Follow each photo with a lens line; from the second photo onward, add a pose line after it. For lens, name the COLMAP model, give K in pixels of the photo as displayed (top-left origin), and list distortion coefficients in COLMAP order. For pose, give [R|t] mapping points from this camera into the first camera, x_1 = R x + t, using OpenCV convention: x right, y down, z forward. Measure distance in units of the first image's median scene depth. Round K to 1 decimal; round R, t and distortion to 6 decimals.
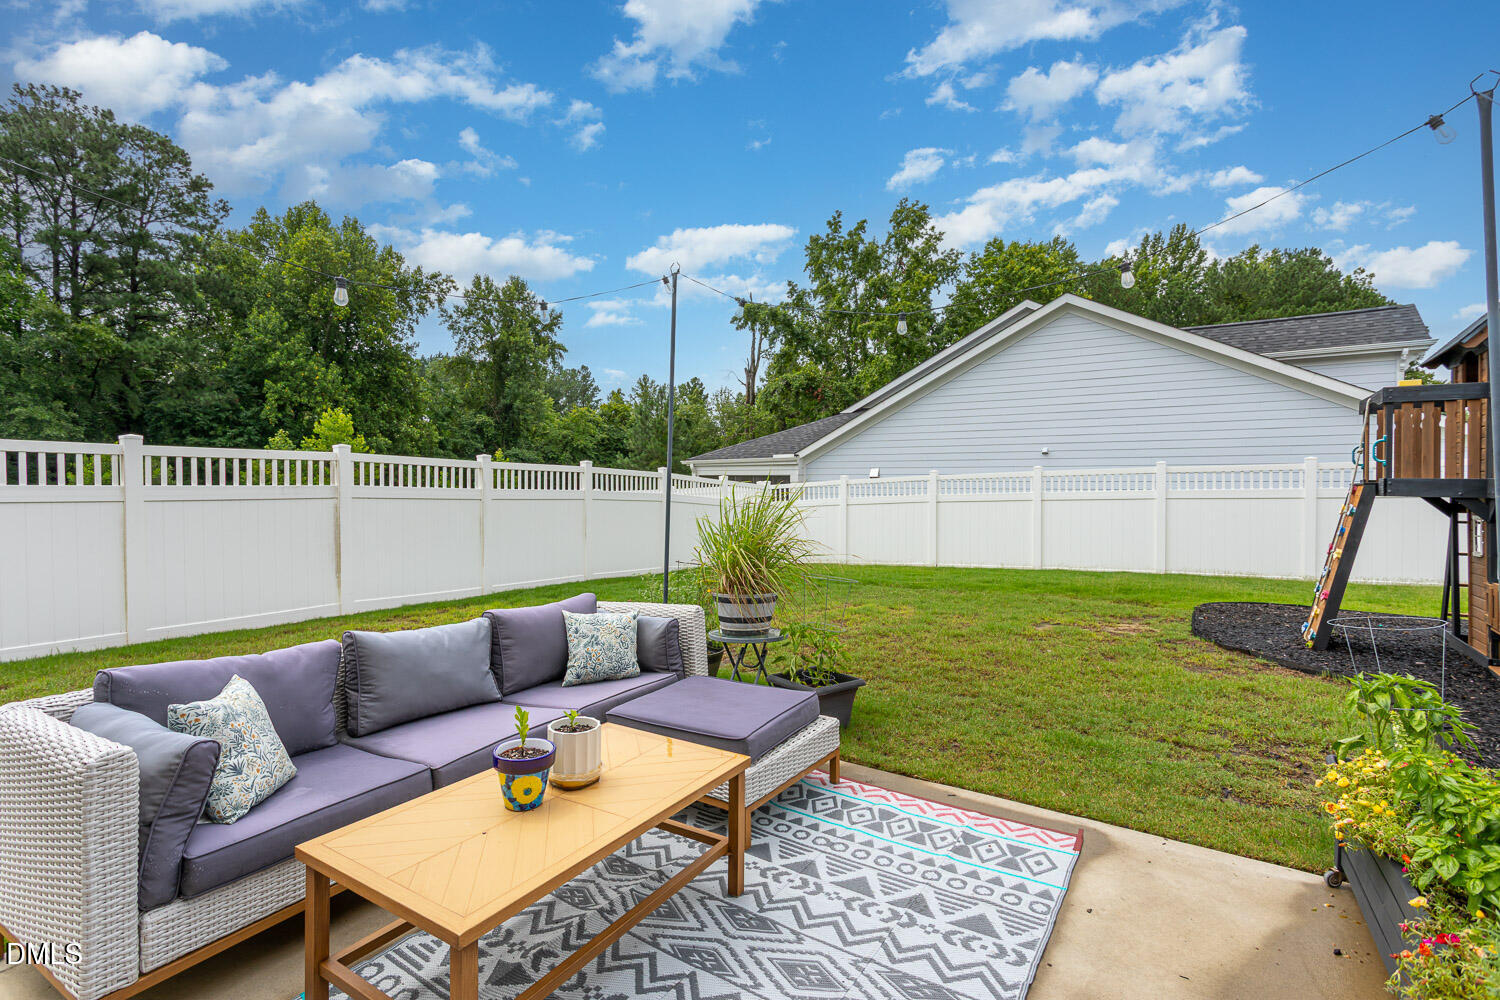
lens RADIAL K [[706.7, 0, 741.1], [0, 706.7, 498.4], [0, 0, 1]] dist [-0.000897, 0.000668]
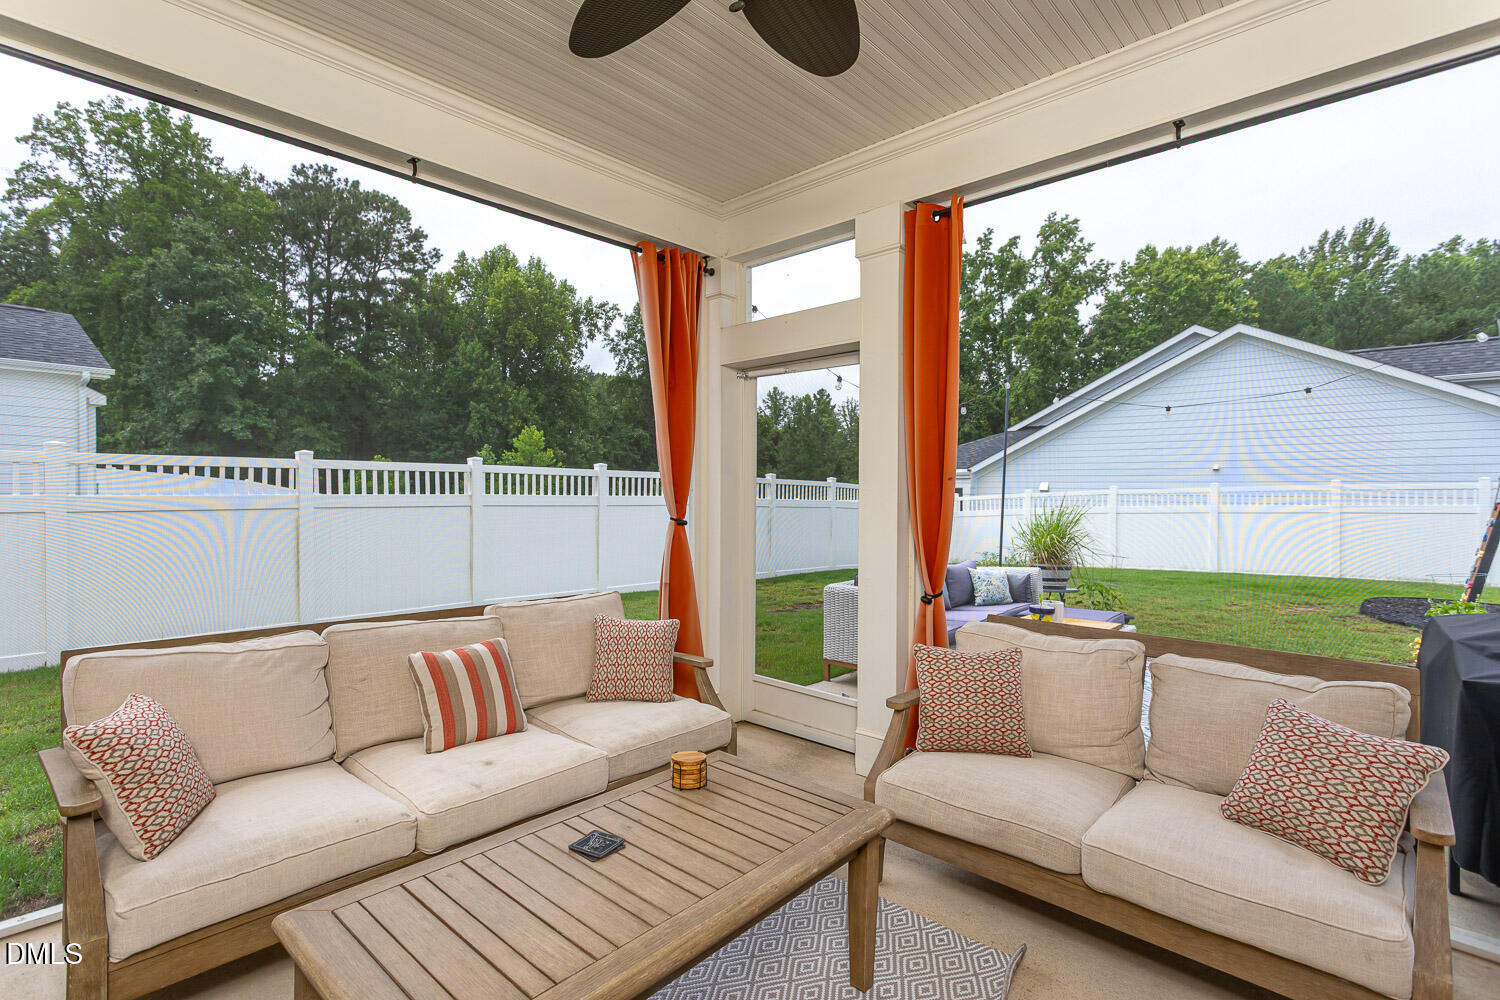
lens RADIAL K [[706.7, 0, 739.1], [0, 706.7, 500.3], [0, 0, 1]] dist [-0.000897, 0.000668]
pose [[0.985846, 0.009863, -0.167361, -0.036152], [-0.011601, 0.999888, -0.009409, 0.000478], [0.167250, 0.011218, 0.985851, -0.062946]]
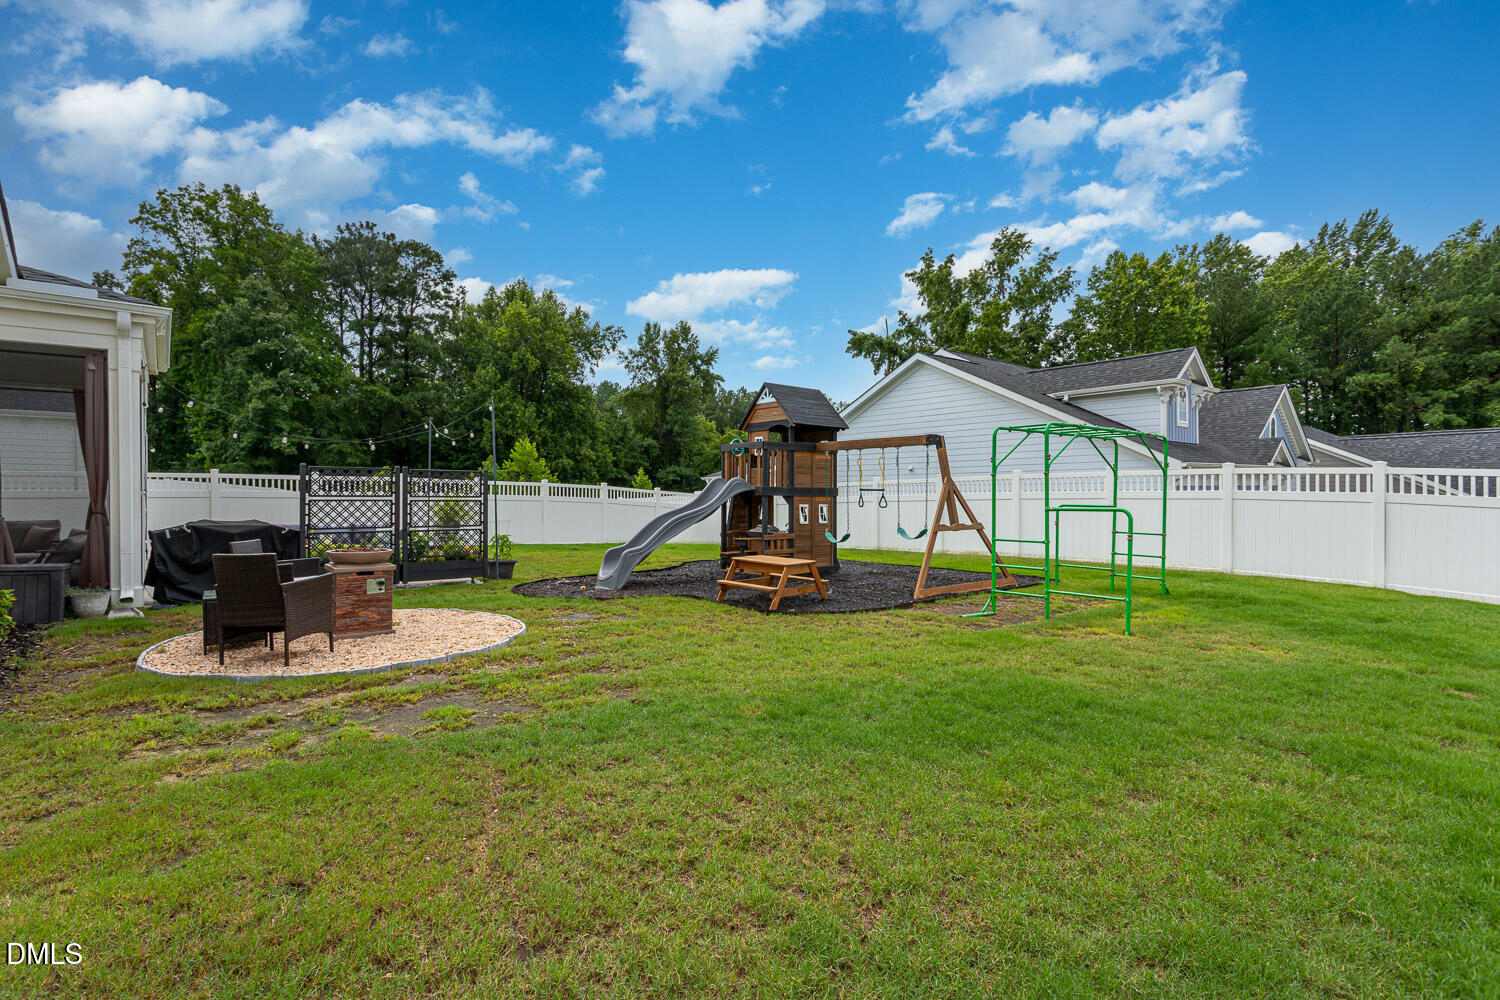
lens RADIAL K [[706.7, 0, 741.5], [0, 706.7, 501.0], [0, 0, 1]] dist [-0.000897, 0.000668]
pose [[0.954732, 0.003286, -0.297449, 0.173698], [-0.007826, 0.999870, -0.014073, 0.004433], [0.297364, 0.015764, 0.954634, -0.121012]]
